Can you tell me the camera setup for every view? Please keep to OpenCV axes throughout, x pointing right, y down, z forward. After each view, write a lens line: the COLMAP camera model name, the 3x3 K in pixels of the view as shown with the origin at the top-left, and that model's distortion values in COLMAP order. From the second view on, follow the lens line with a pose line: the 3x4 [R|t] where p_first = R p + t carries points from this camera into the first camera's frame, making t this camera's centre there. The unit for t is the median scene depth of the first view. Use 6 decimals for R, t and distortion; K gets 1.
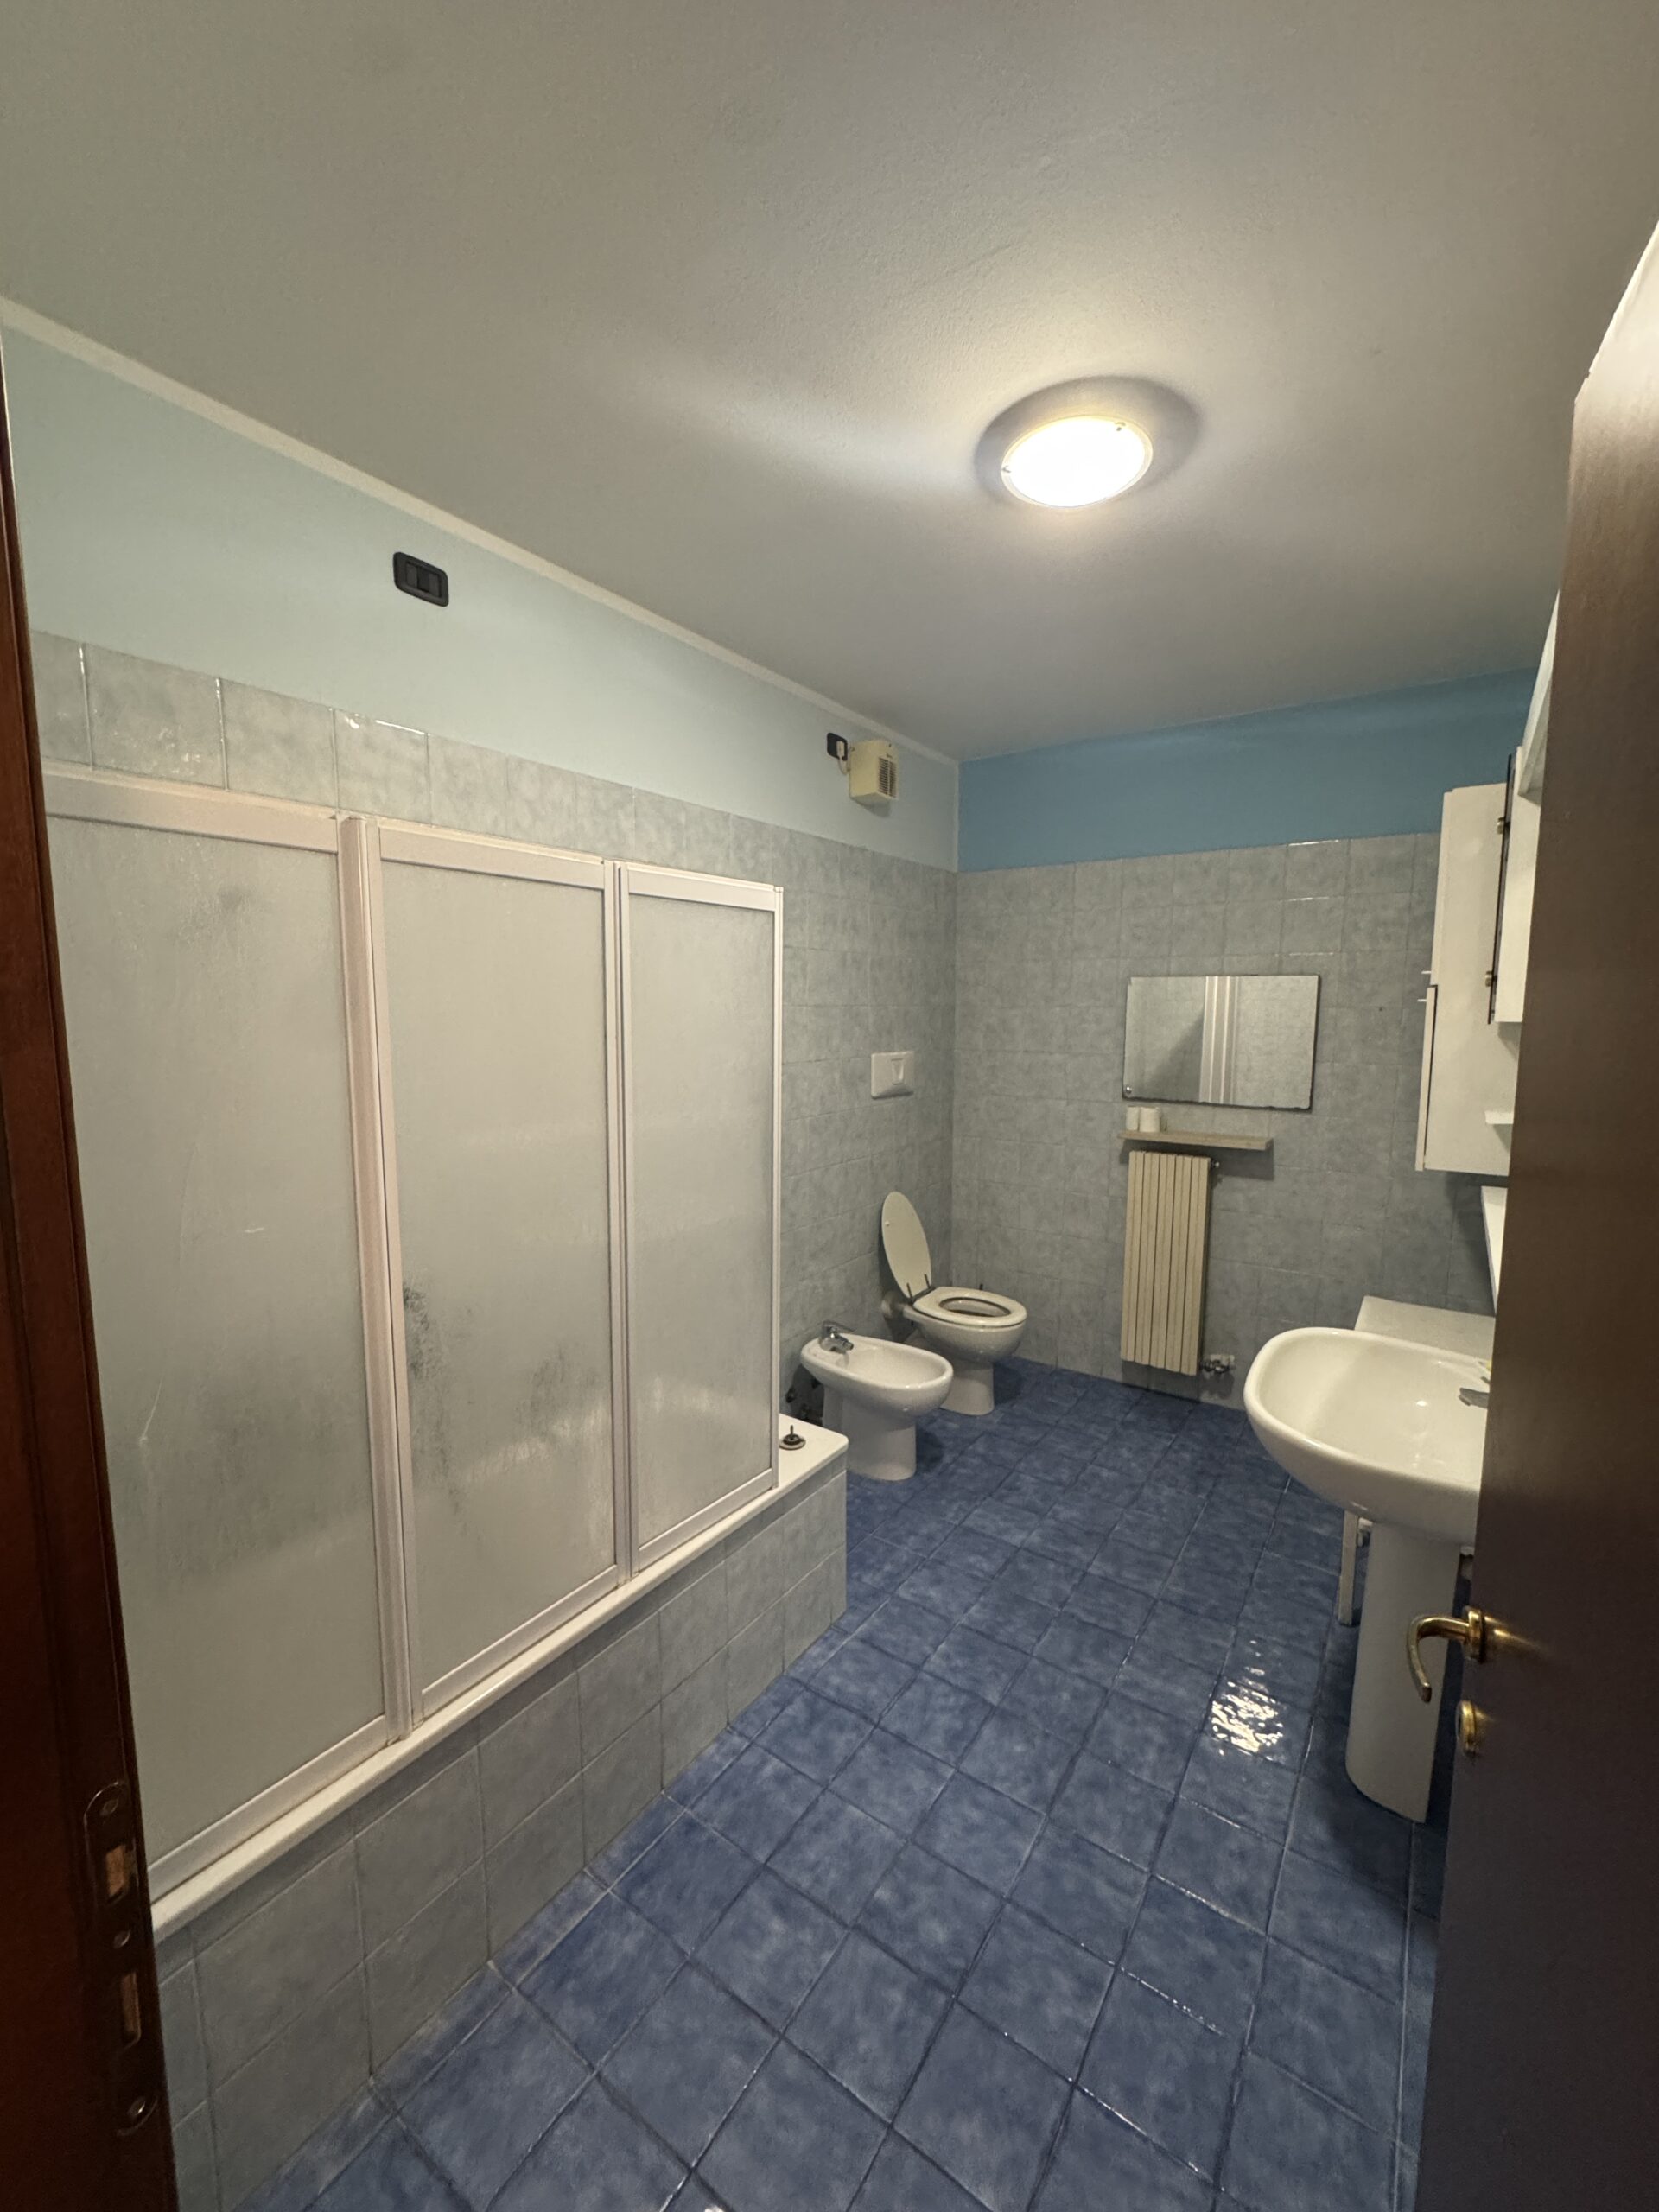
lens RADIAL K [[879.9, 0, 827.3], [0, 879.9, 1106.4], [0, 0, 1]] dist [-0.002741, 0.000411]
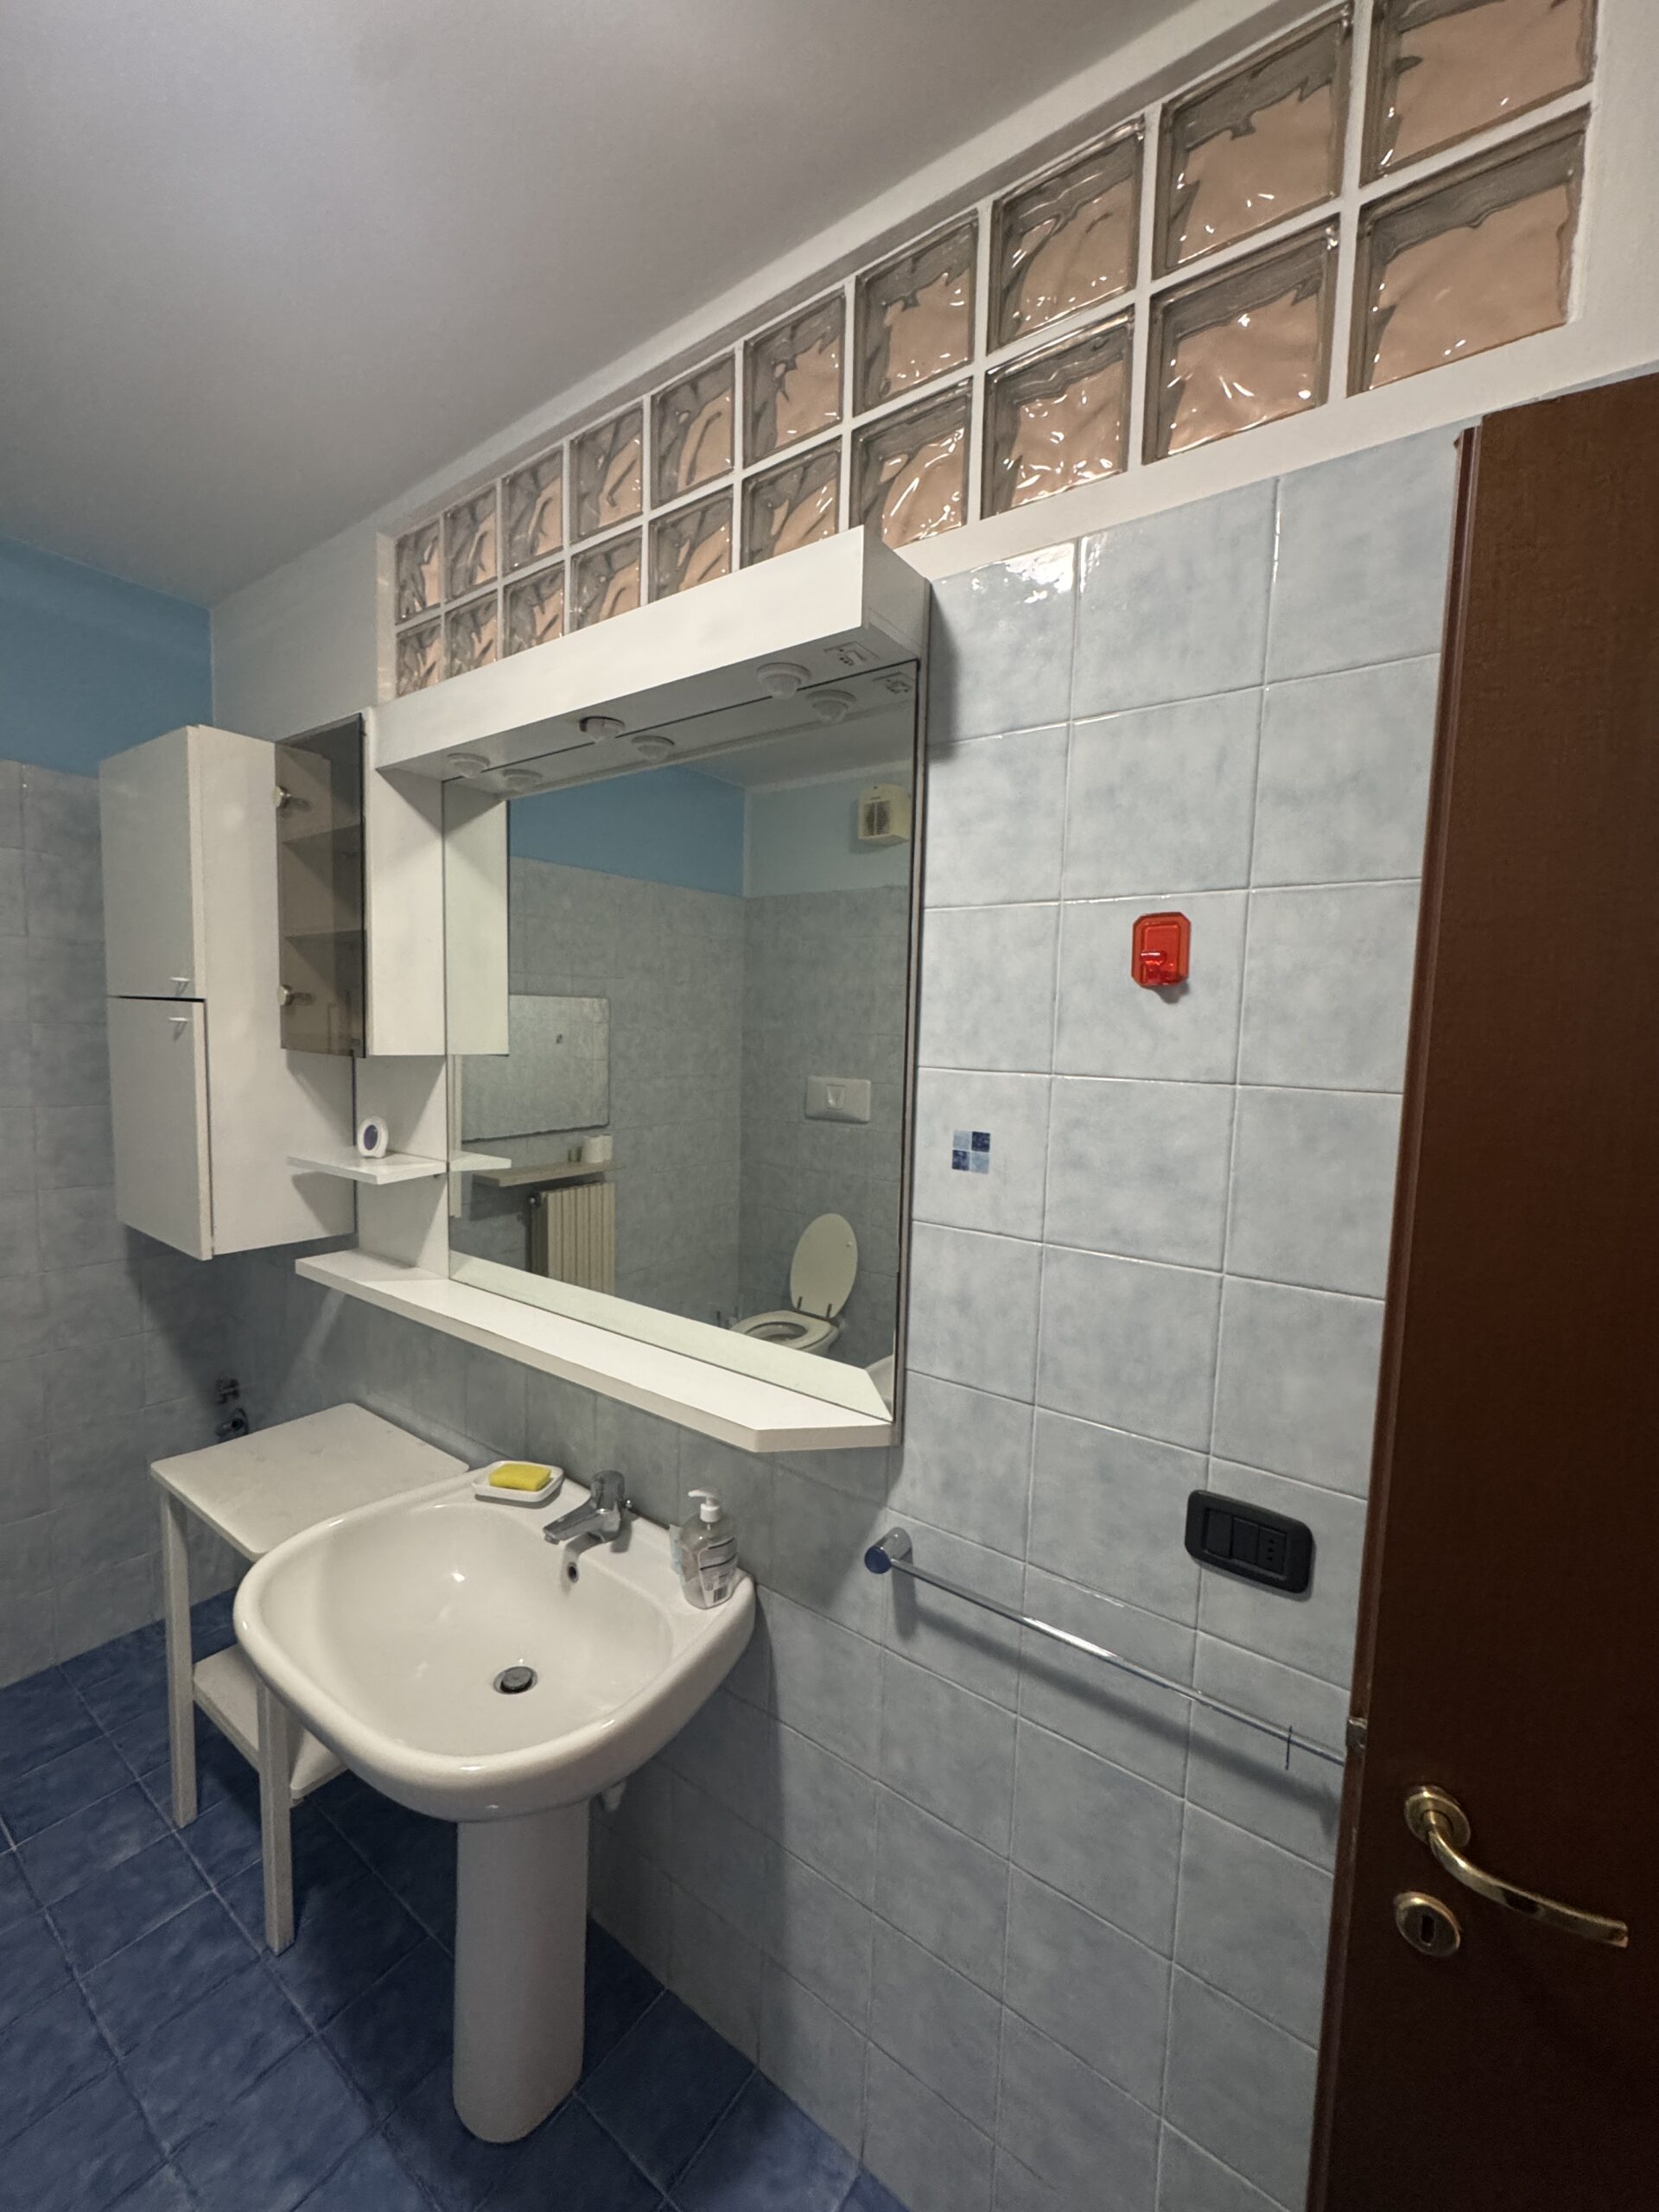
lens RADIAL K [[879.9, 0, 828.8], [0, 879.9, 1107.0], [0, 0, 1]] dist [-0.002741, 0.000411]
pose [[0.006018, -0.081428, 0.996661, -0.022084], [0.081986, 0.993364, 0.080664, -0.062783], [-0.996615, 0.081227, 0.012654, 0.461281]]
